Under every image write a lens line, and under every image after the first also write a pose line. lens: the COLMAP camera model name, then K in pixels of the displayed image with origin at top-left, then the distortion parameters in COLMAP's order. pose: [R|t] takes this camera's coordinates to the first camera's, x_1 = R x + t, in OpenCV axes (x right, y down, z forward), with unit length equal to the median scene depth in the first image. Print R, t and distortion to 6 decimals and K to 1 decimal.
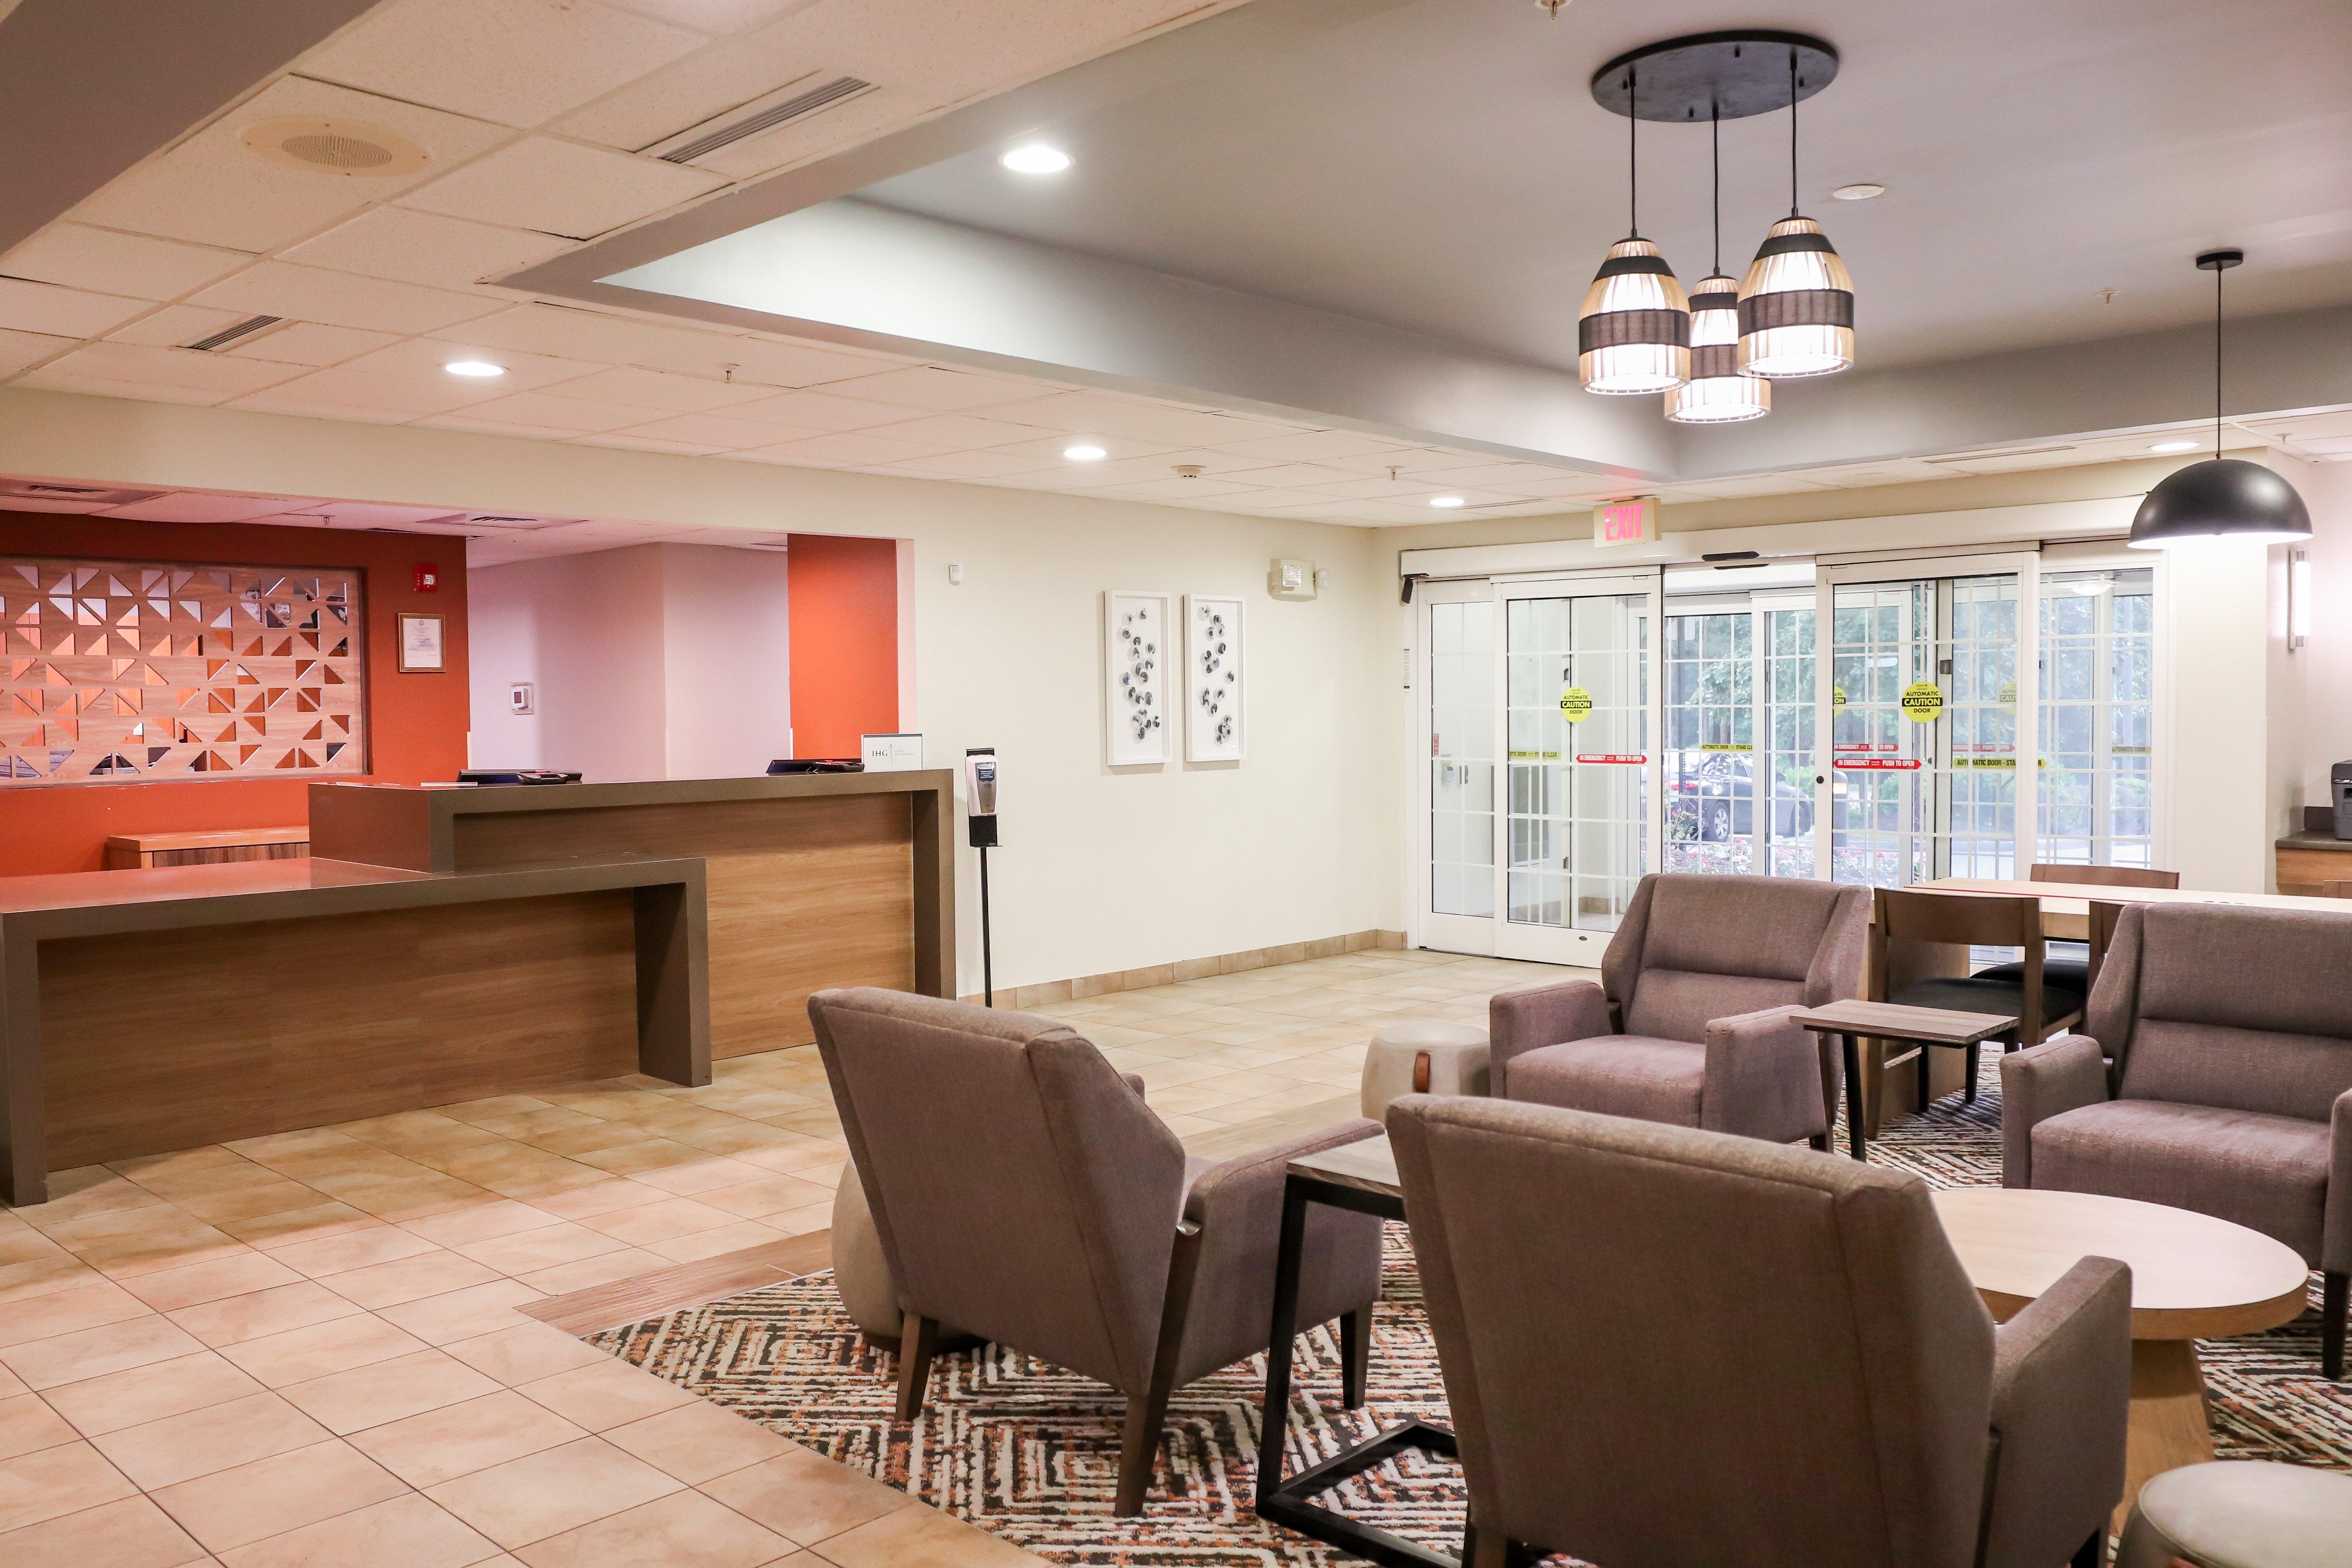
lens RADIAL K [[1820.3, 0, 1176.0], [0, 1820.3, 784.0], [0, 0, 1]] dist [-0.032551, -0.003957]
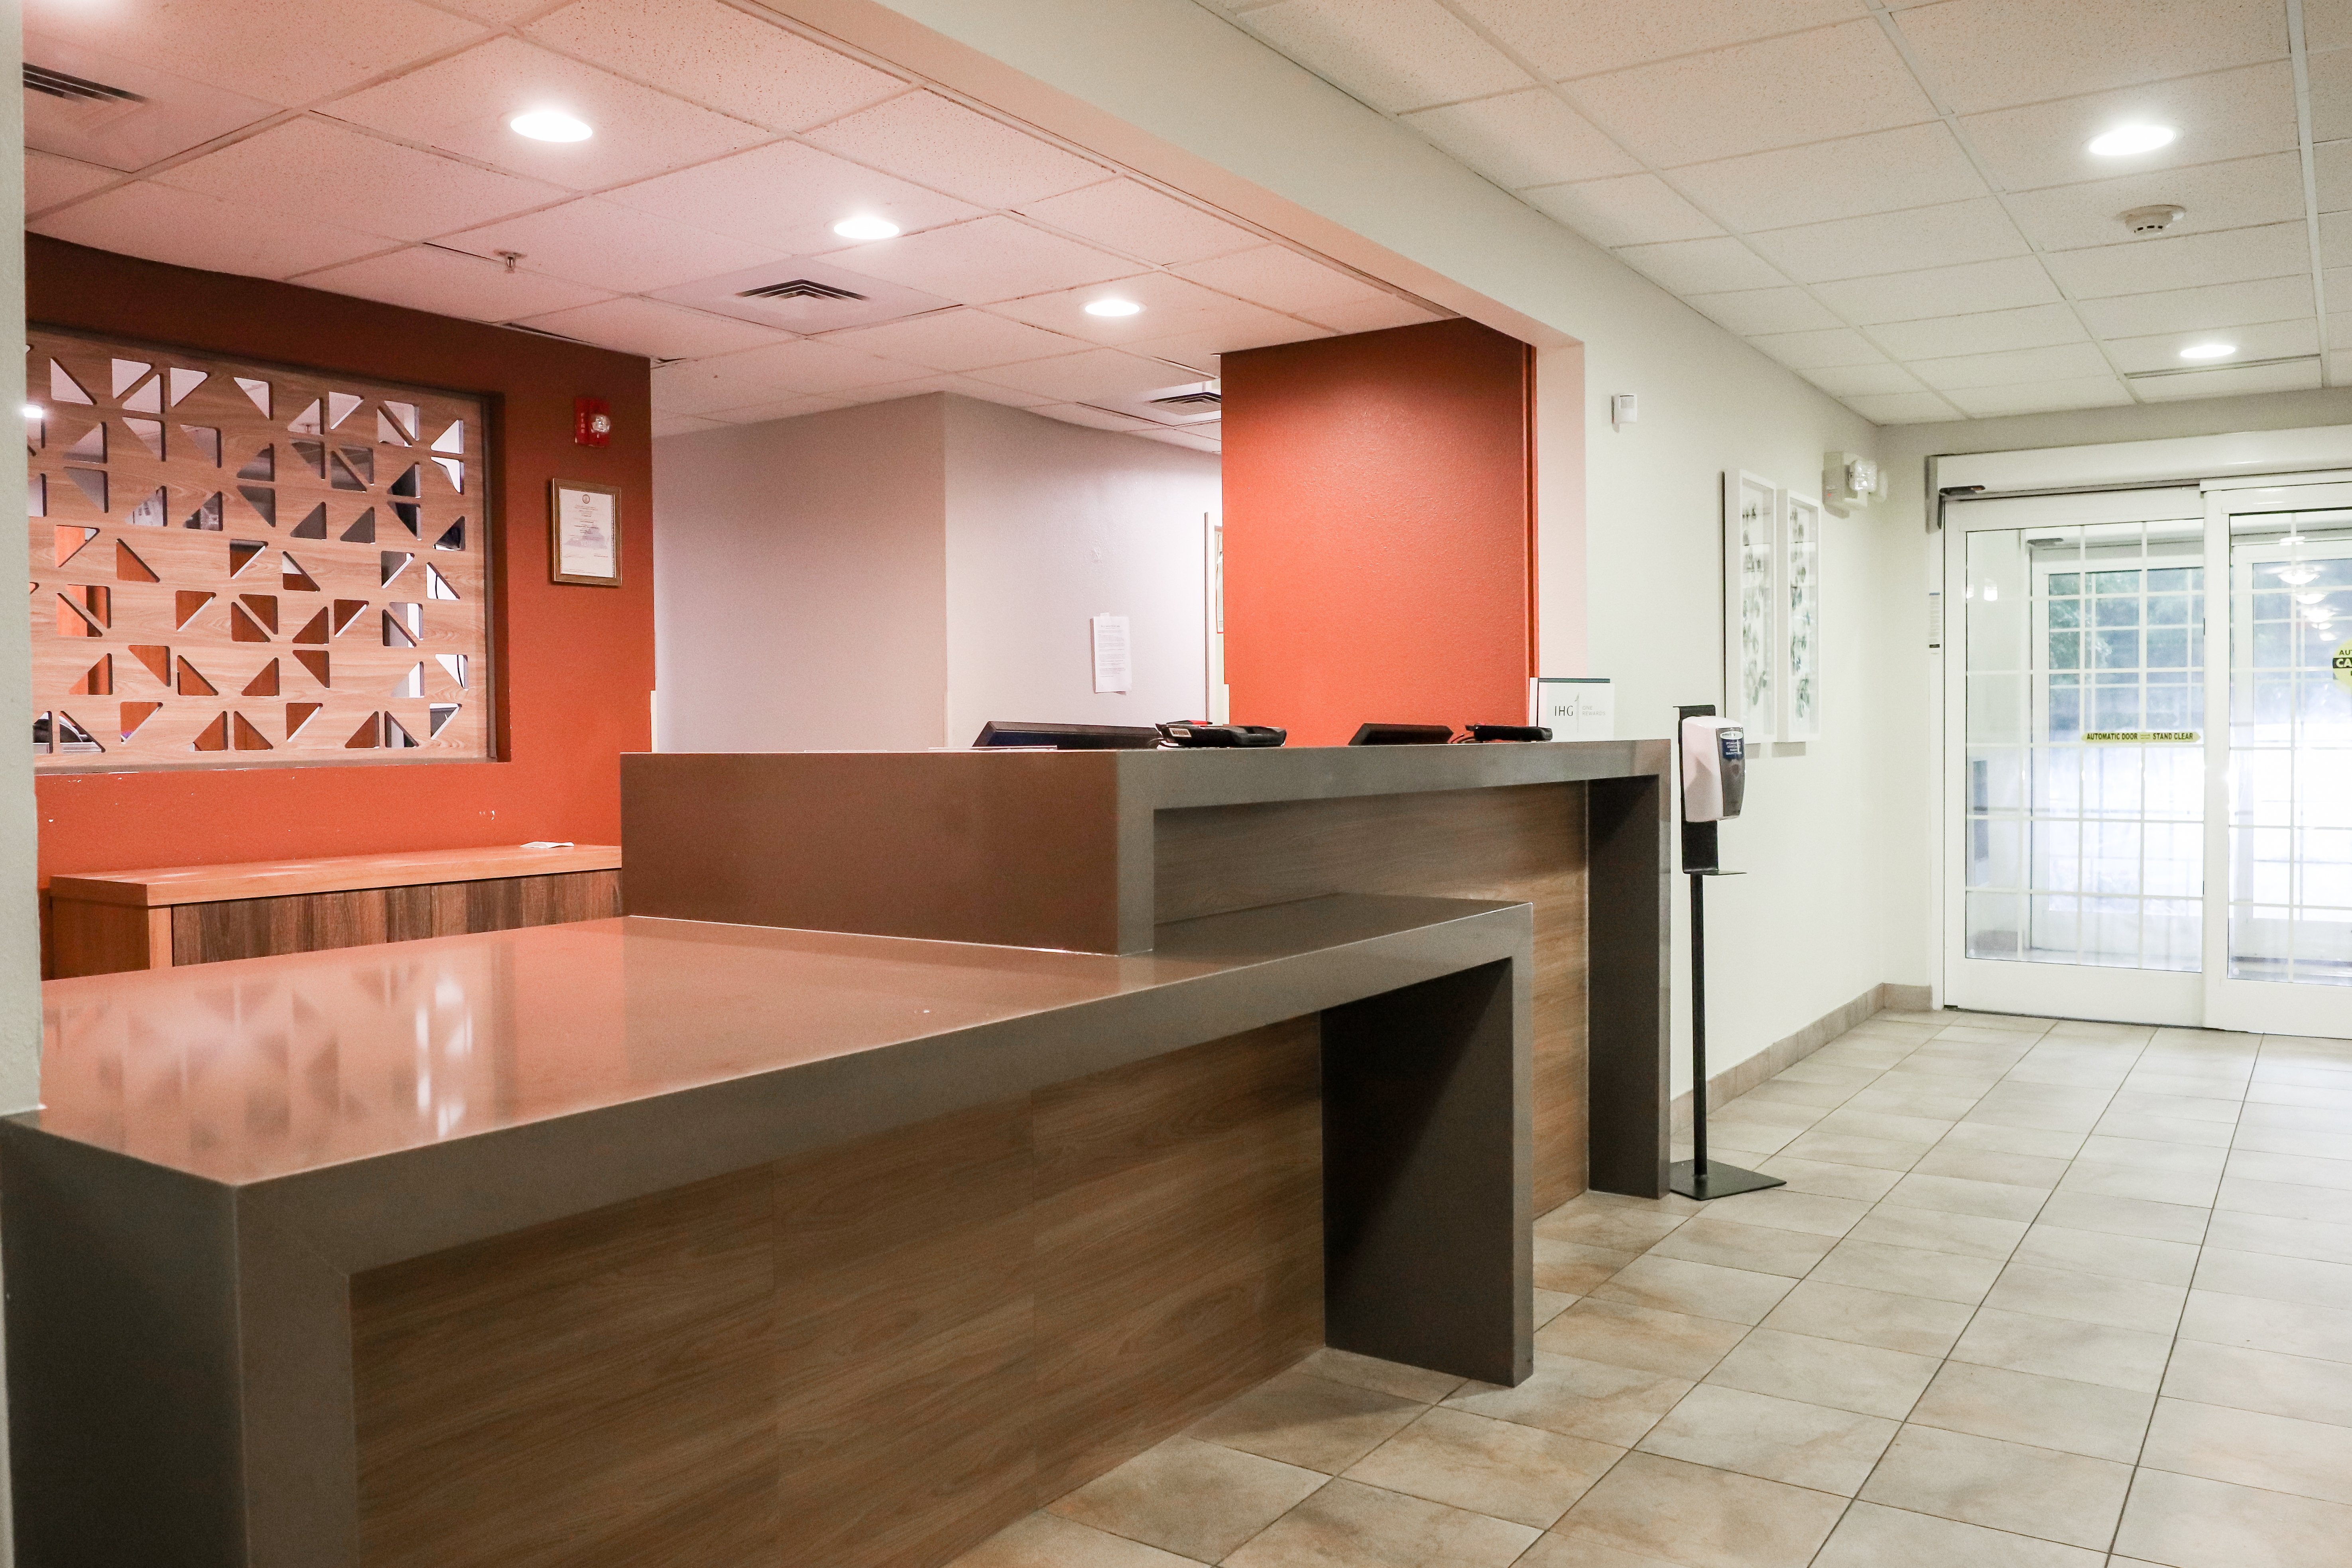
lens RADIAL K [[1761.3, 0, 1183.3], [0, 1761.3, 784.8], [0, 0, 1]] dist [-0.048979, 0.018493]
pose [[0.986668, -0.004208, 0.162694, -0.361084], [0.006814, 0.999857, -0.015460, 0.013319], [-0.162606, 0.016363, 0.986555, 0.474500]]
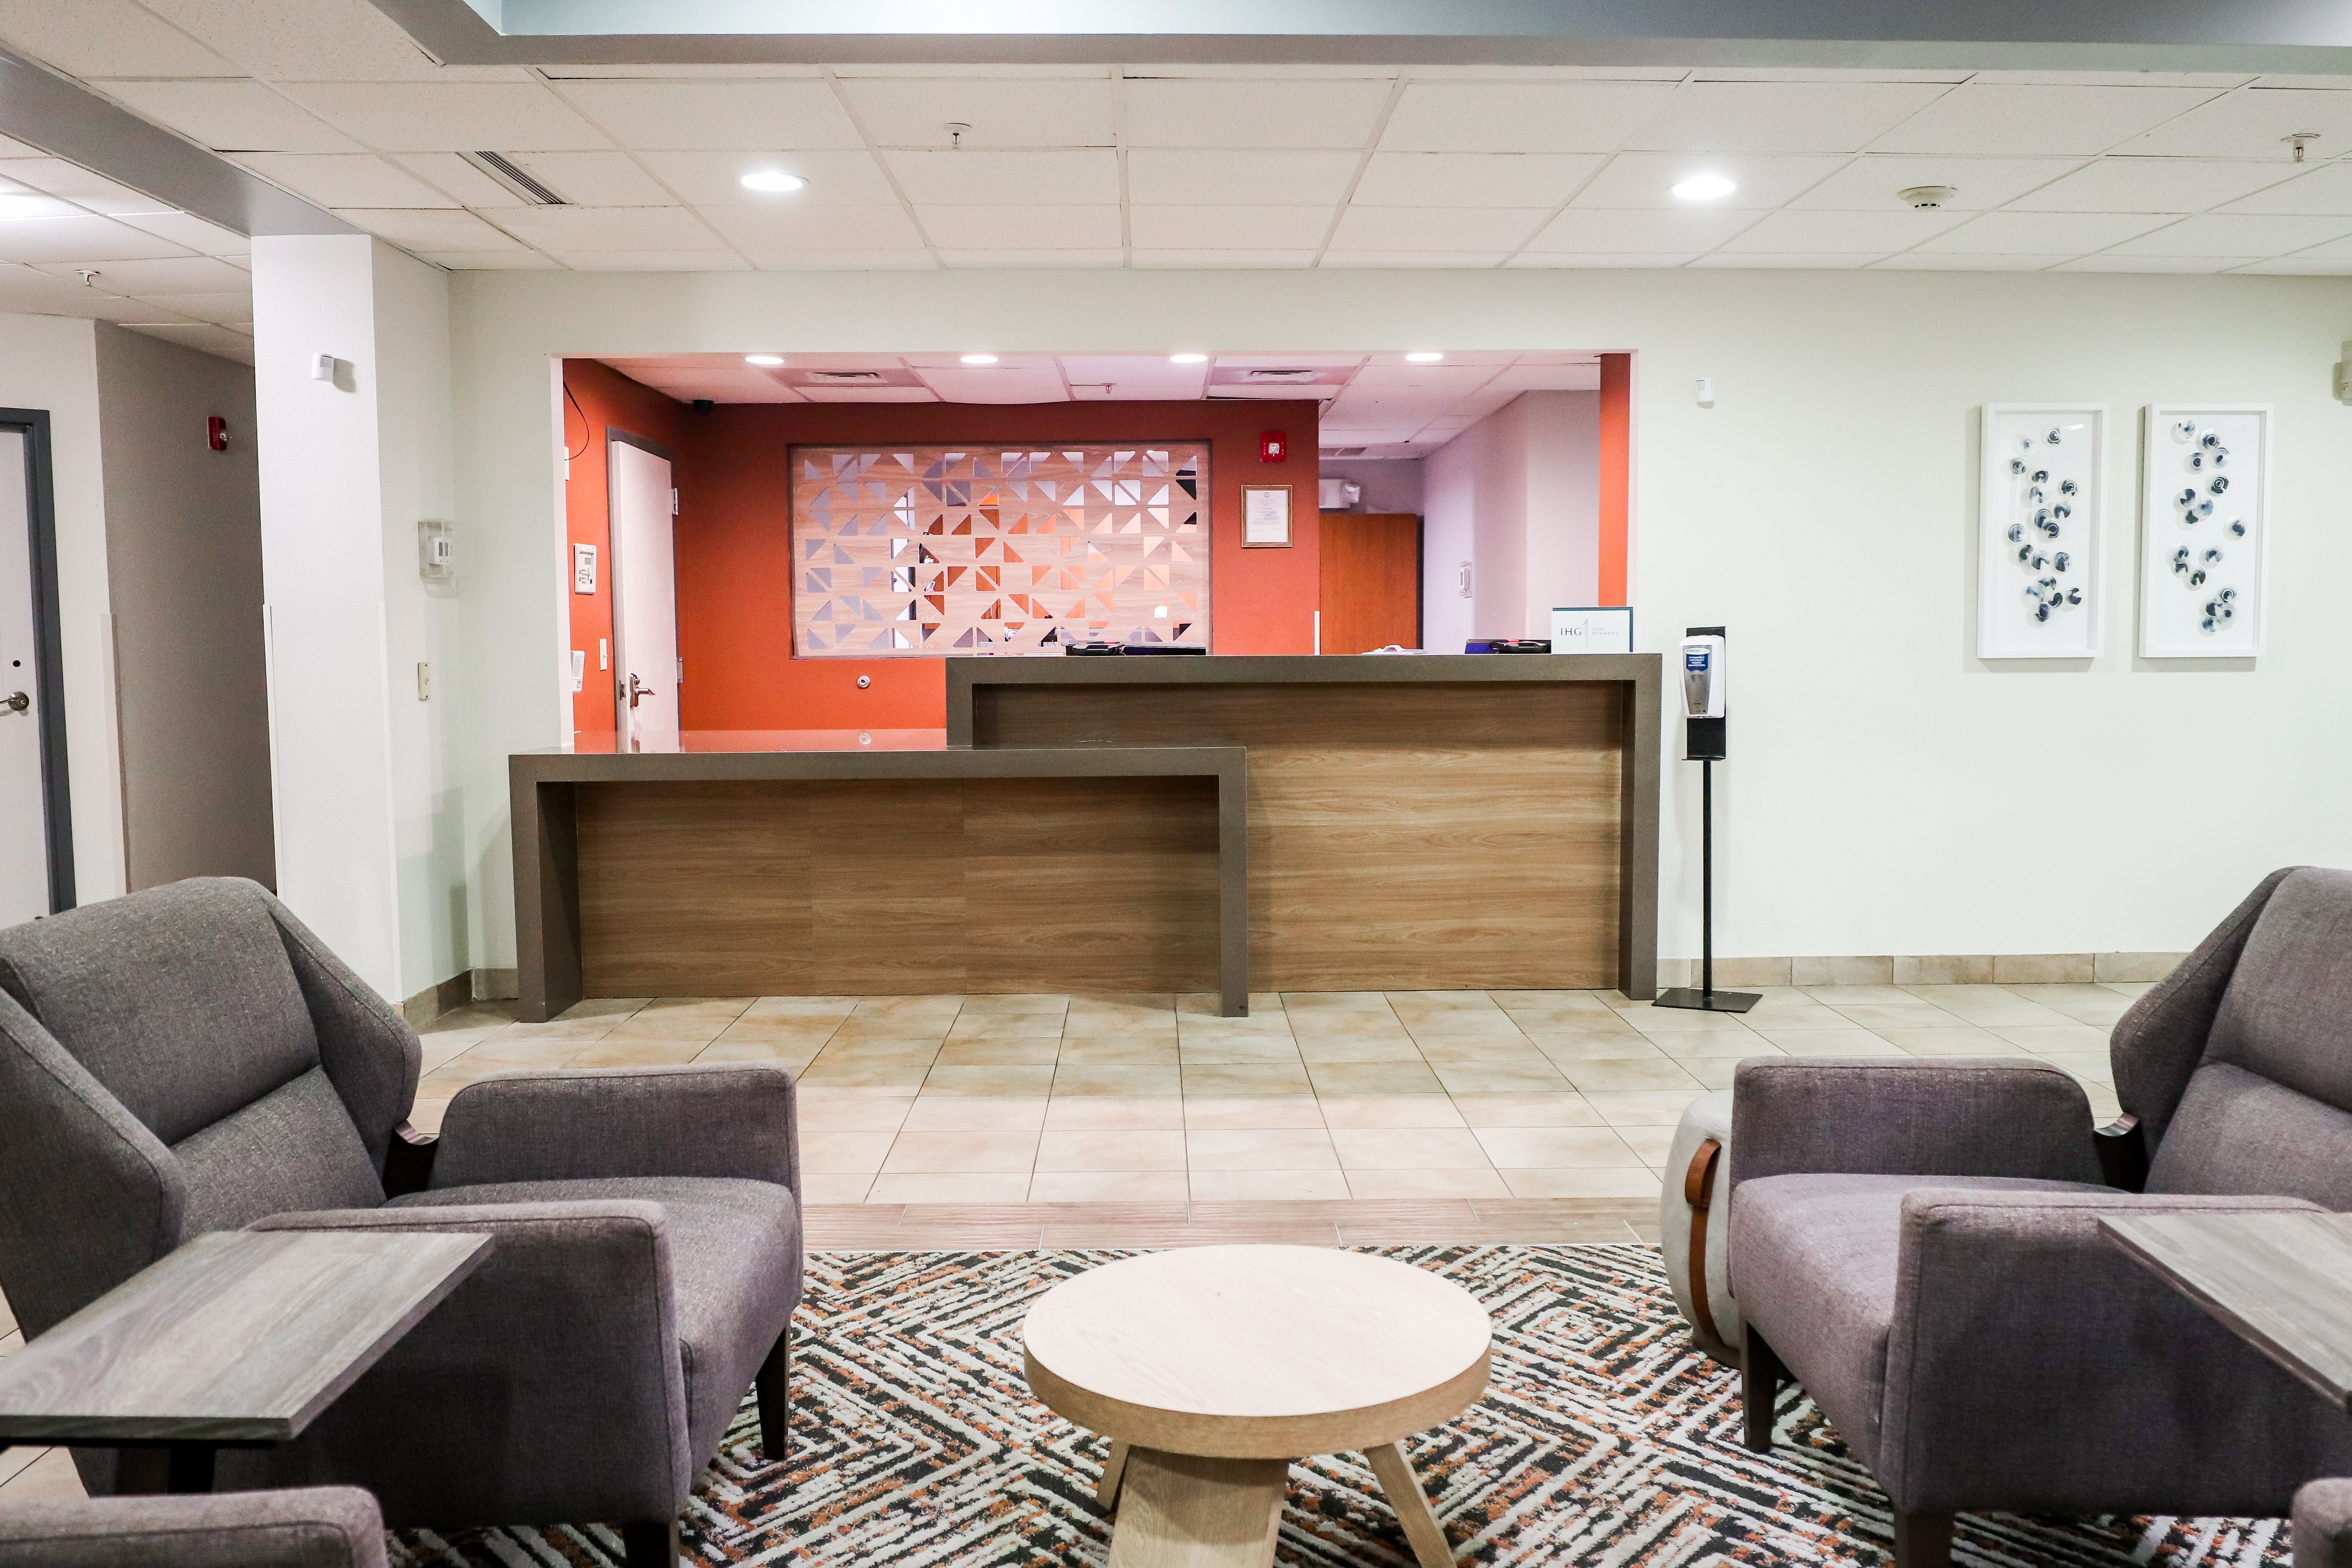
lens RADIAL K [[1854.2, 0, 1176.0], [0, 1854.2, 784.0], [0, 0, 1]] dist [-0.040125, 0.000845]
pose [[0.700721, 0.065077, -0.710461, 0.278292], [-0.032067, 0.997698, 0.059759, 0.006055], [0.712714, -0.019092, 0.701194, 0.320745]]
